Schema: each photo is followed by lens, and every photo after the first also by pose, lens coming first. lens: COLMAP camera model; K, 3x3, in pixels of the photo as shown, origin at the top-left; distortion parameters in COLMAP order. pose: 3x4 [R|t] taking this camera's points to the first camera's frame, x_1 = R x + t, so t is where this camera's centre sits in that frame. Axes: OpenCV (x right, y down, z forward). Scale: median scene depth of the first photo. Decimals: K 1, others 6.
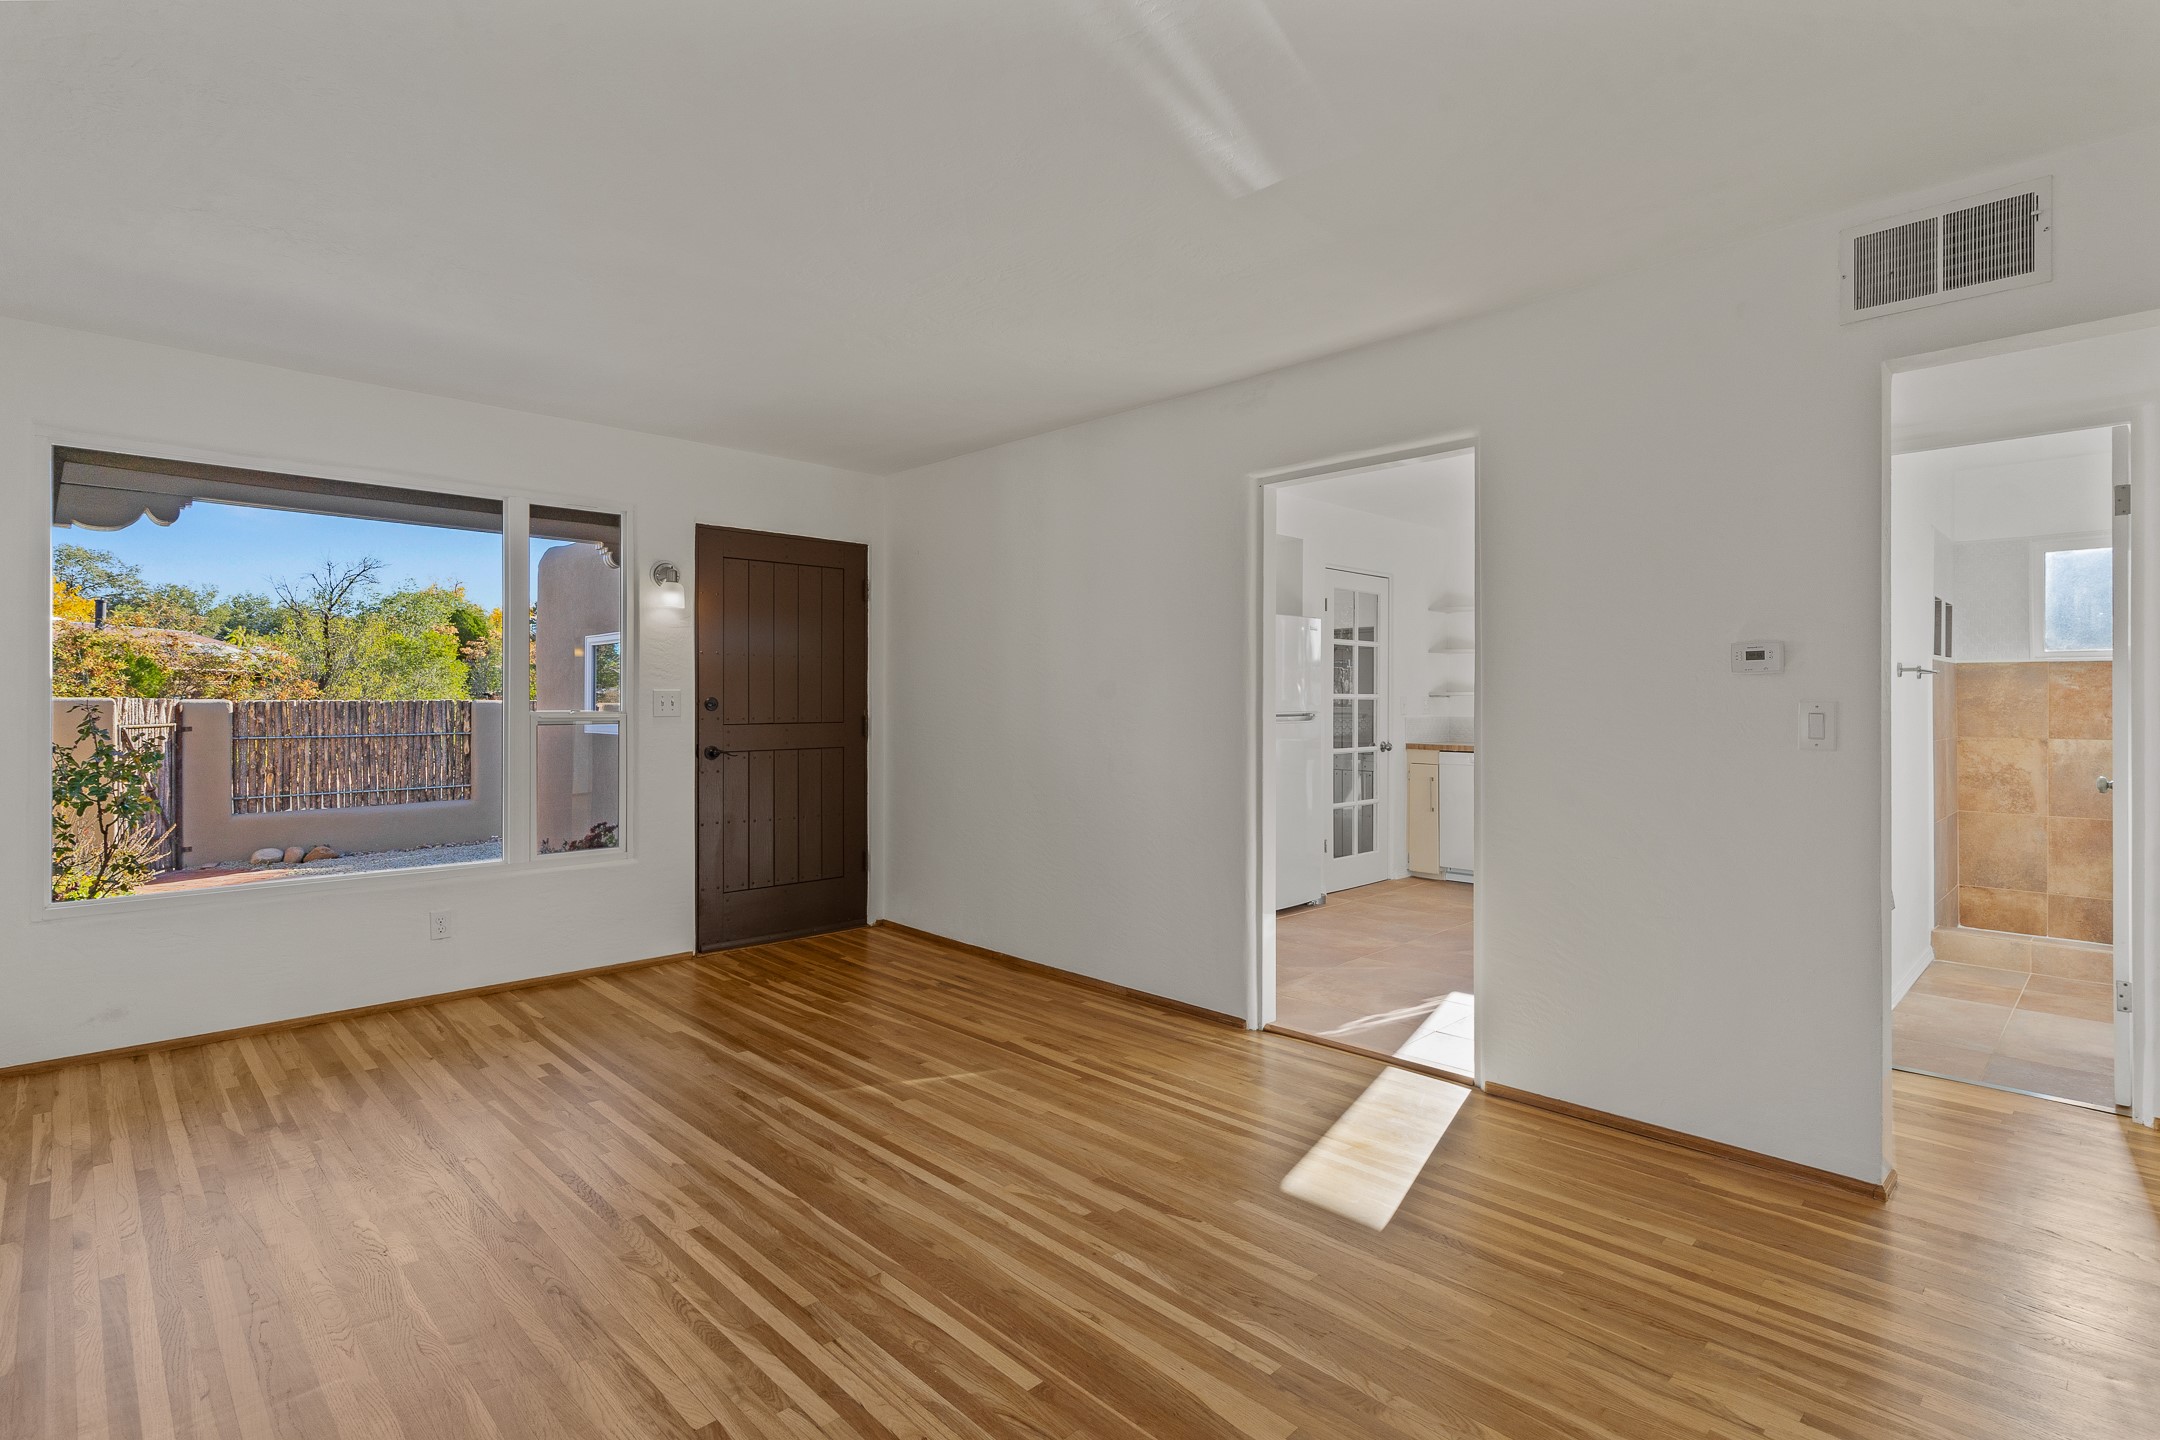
lens RADIAL K [[1045.5, 0, 1091.8], [0, 1045.5, 700.0], [0, 0, 1]] dist [0.000860, -0.000448]
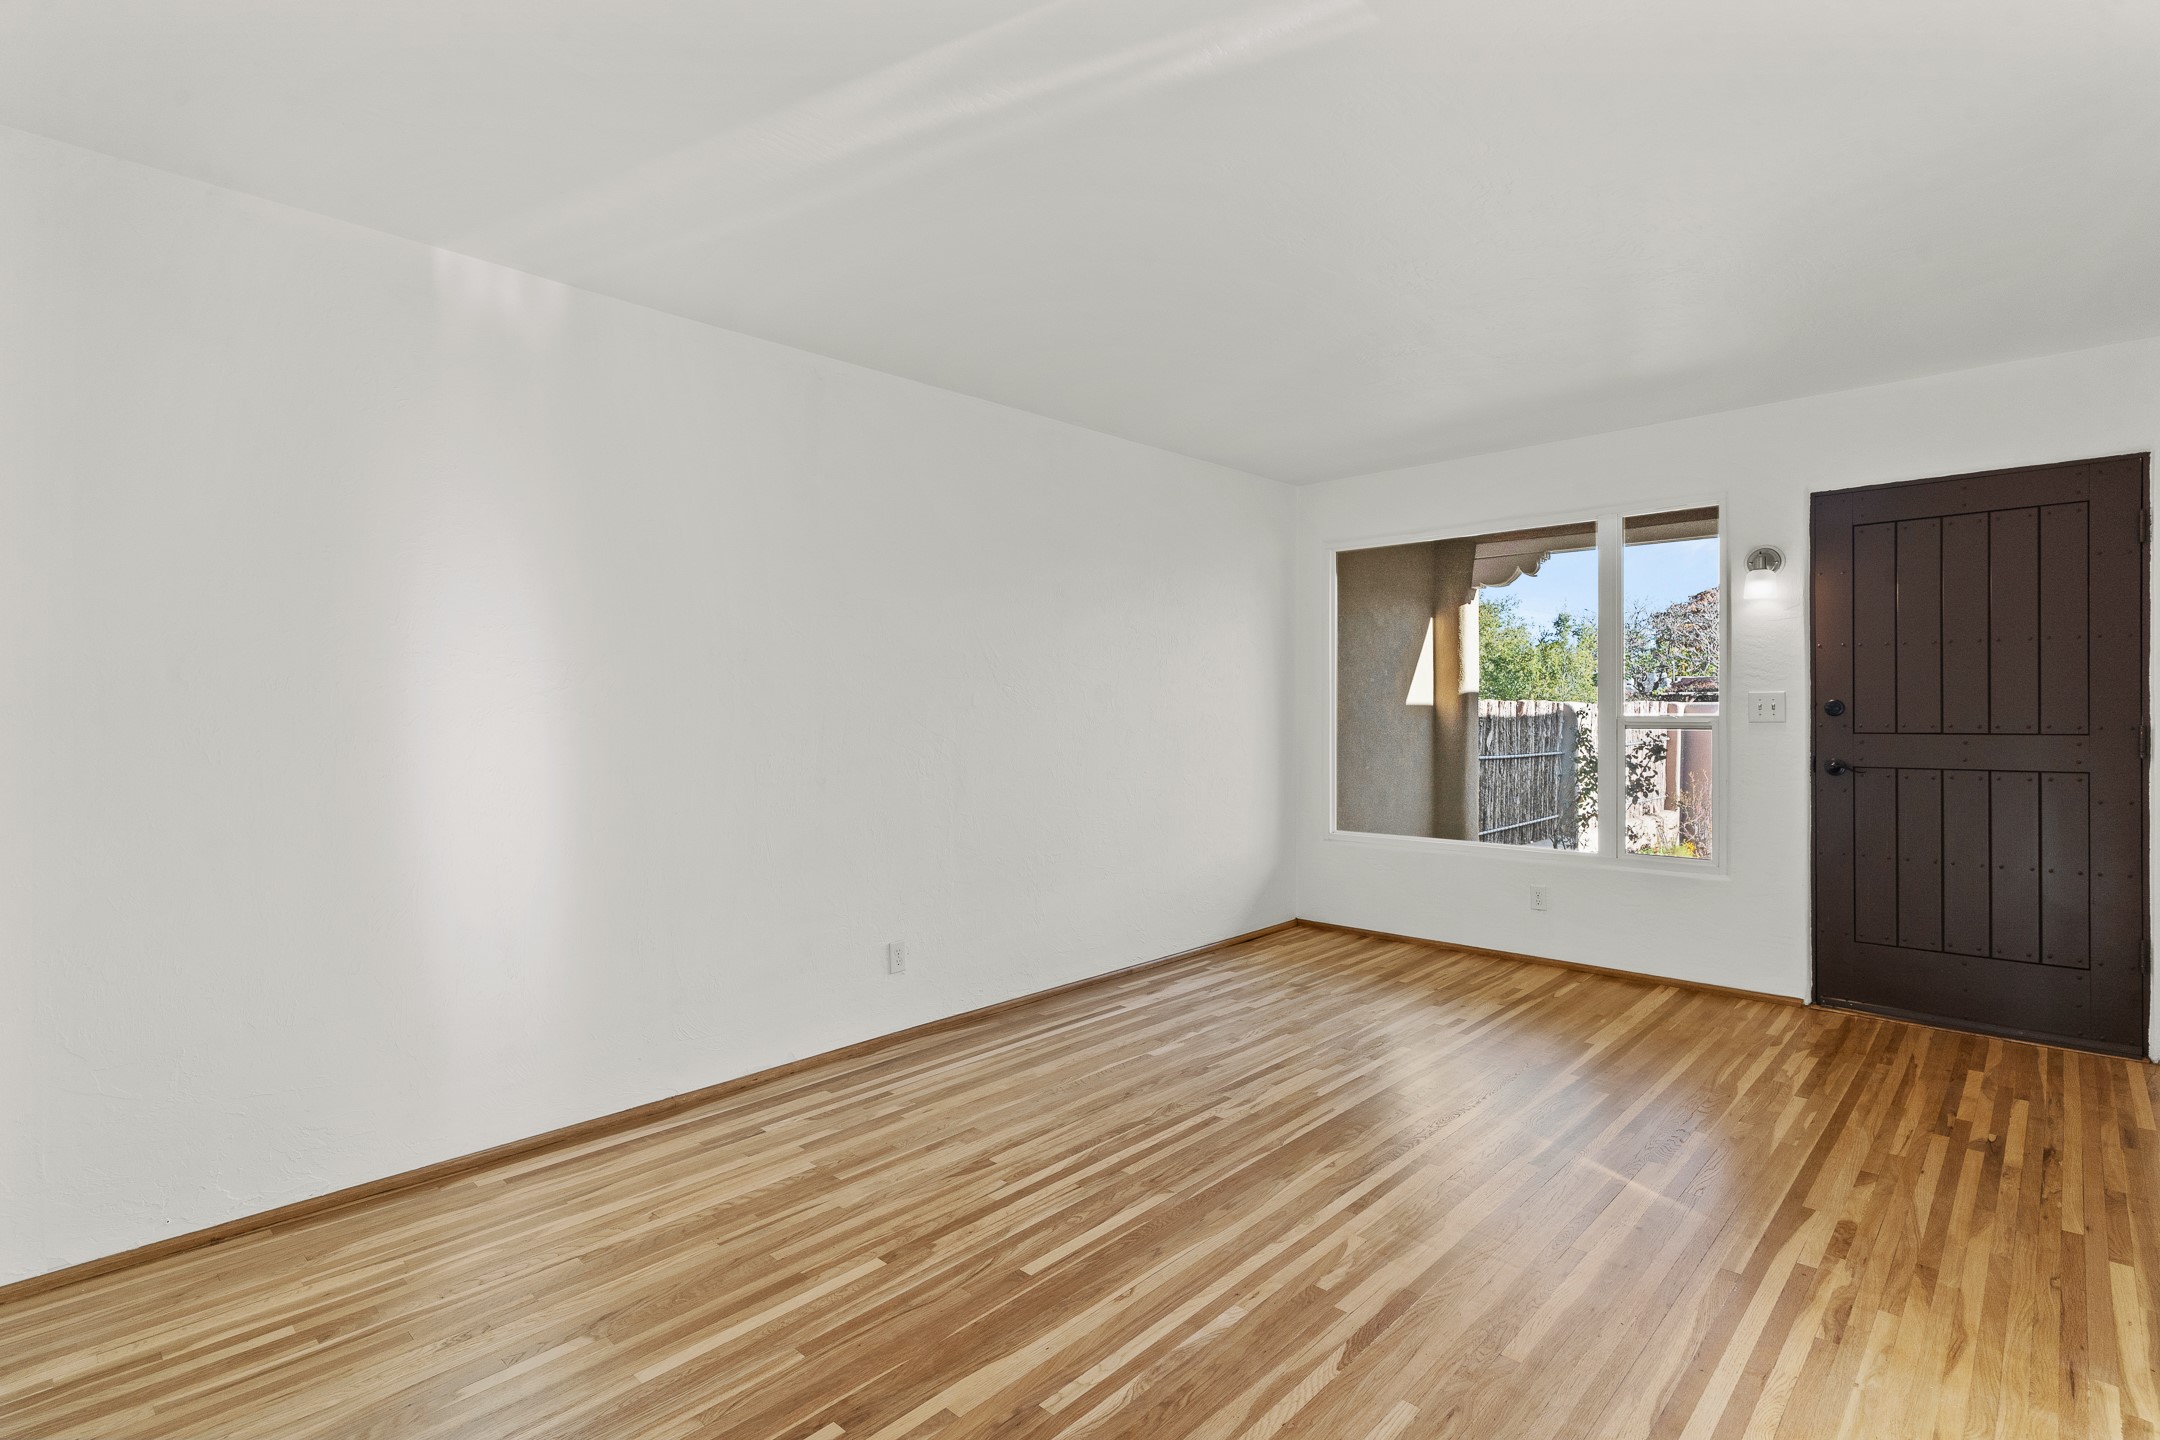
lens RADIAL K [[1025.2, 0, 1084.2], [0, 1025.2, 715.5], [0, 0, 1]] dist [-0.001511, -0.000455]
pose [[0.031639, 0.005869, -0.999482, 0.580203], [0.008085, 0.999949, 0.006127, 0.000322], [0.999467, -0.008275, 0.031590, 0.528570]]
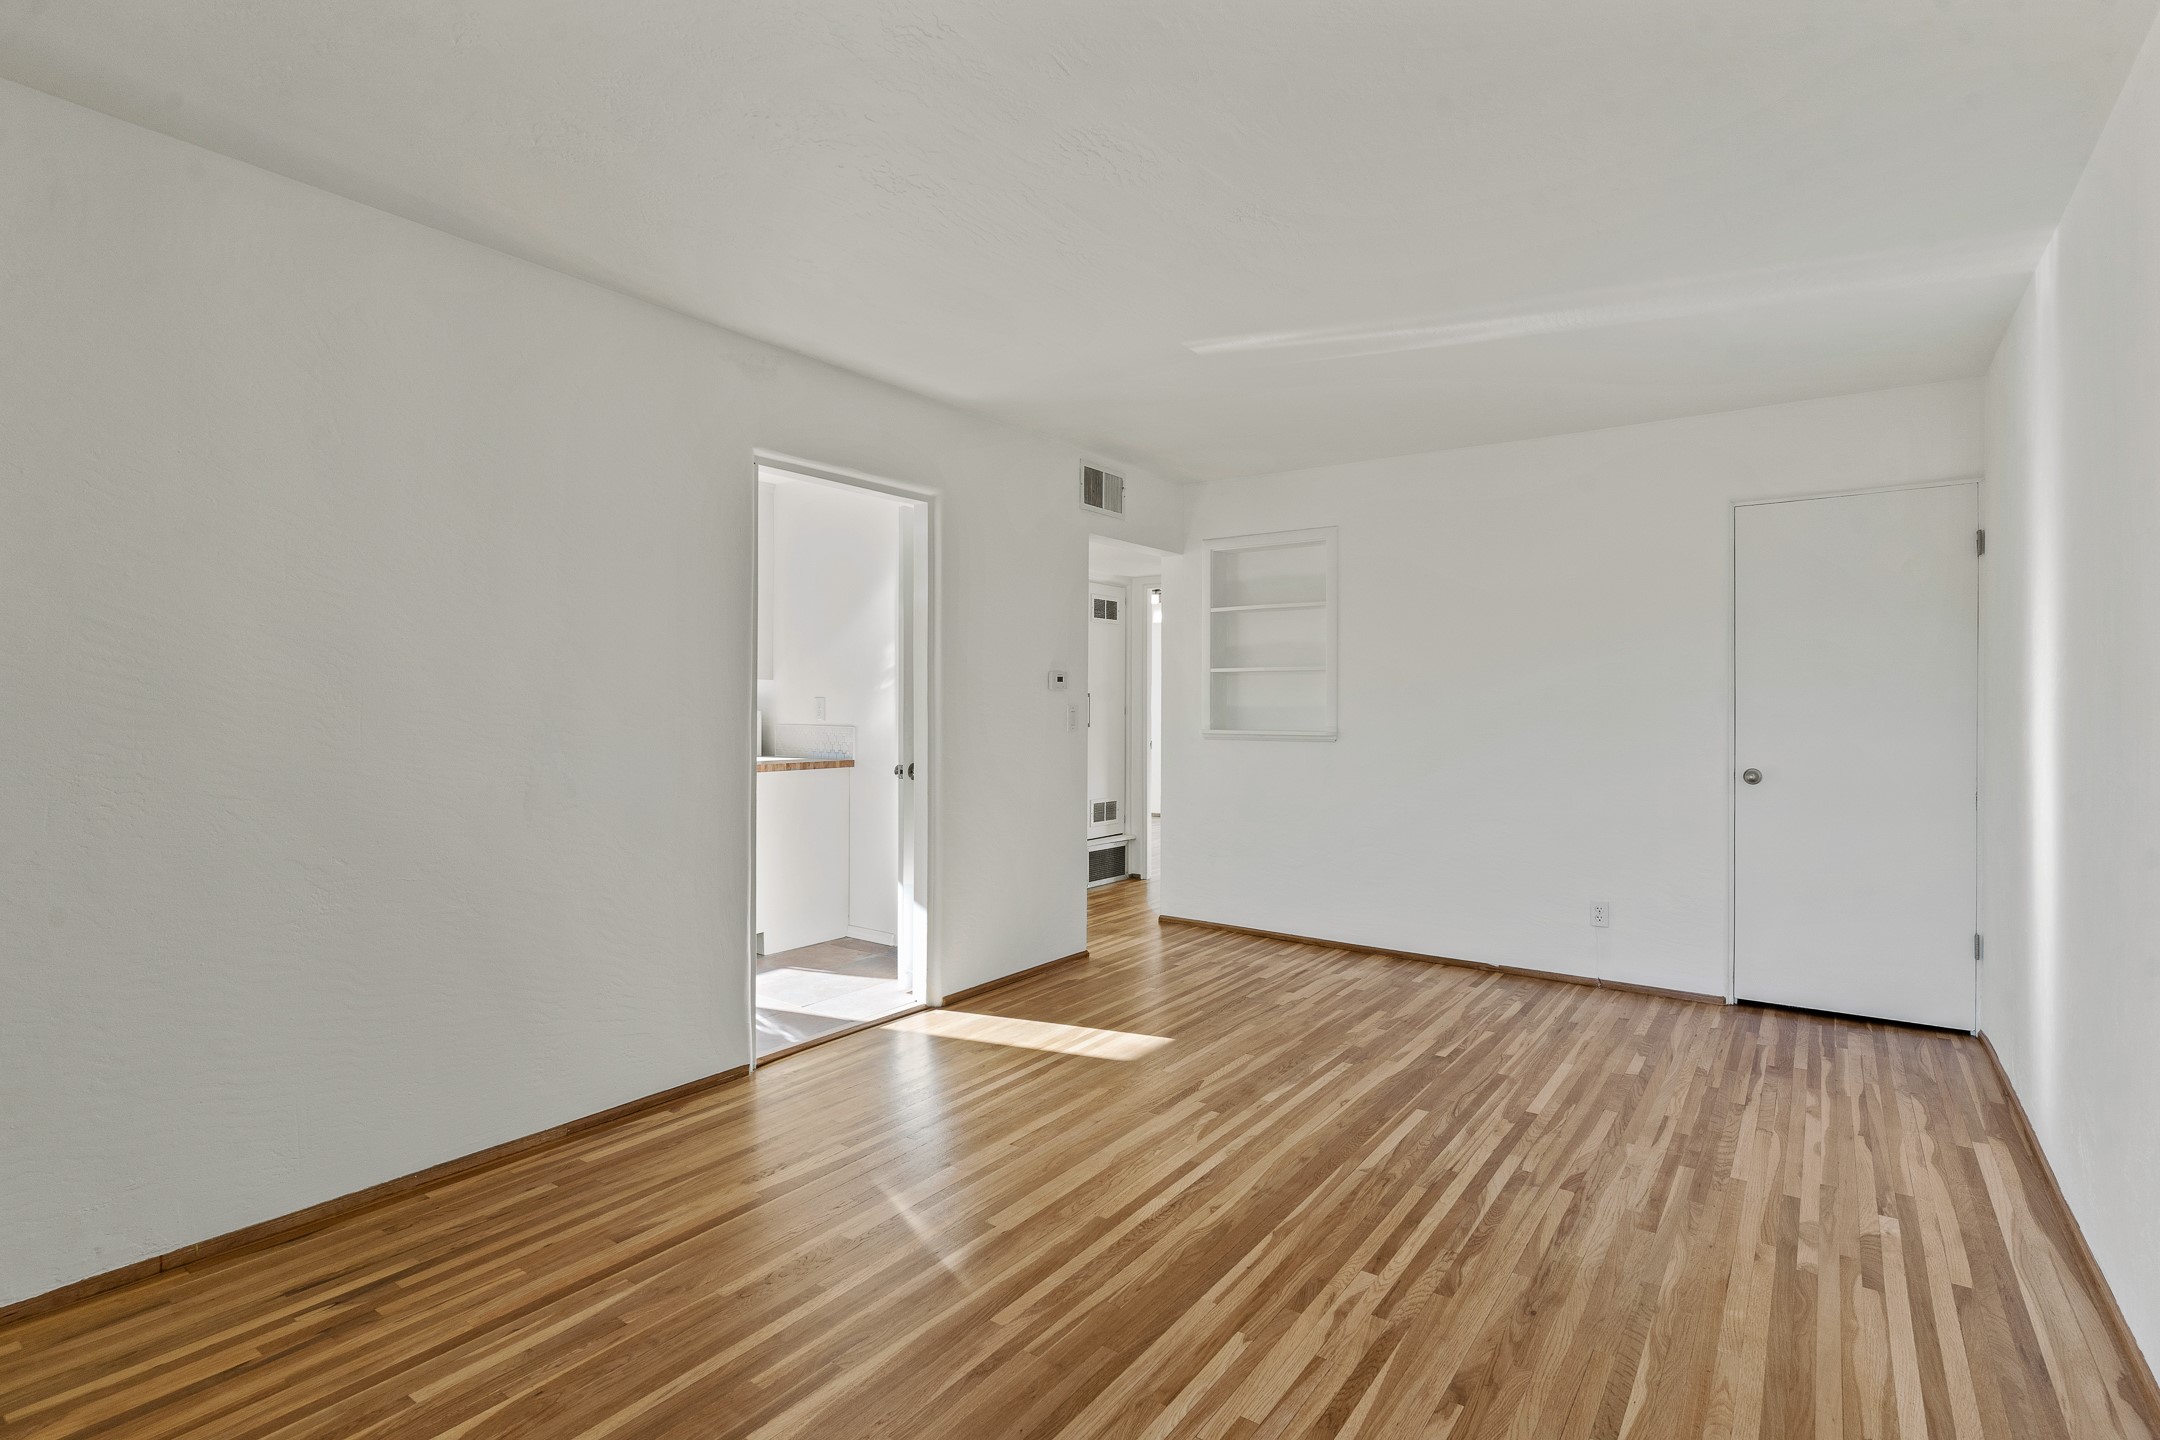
lens RADIAL K [[1045.5, 0, 1091.8], [0, 1045.5, 700.0], [0, 0, 1]] dist [0.000860, -0.000448]
pose [[-0.177558, 0.003470, 0.984104, -0.831218], [-0.005307, 0.999976, -0.004484, 0.000447], [-0.984096, -0.006019, -0.177536, 0.935456]]
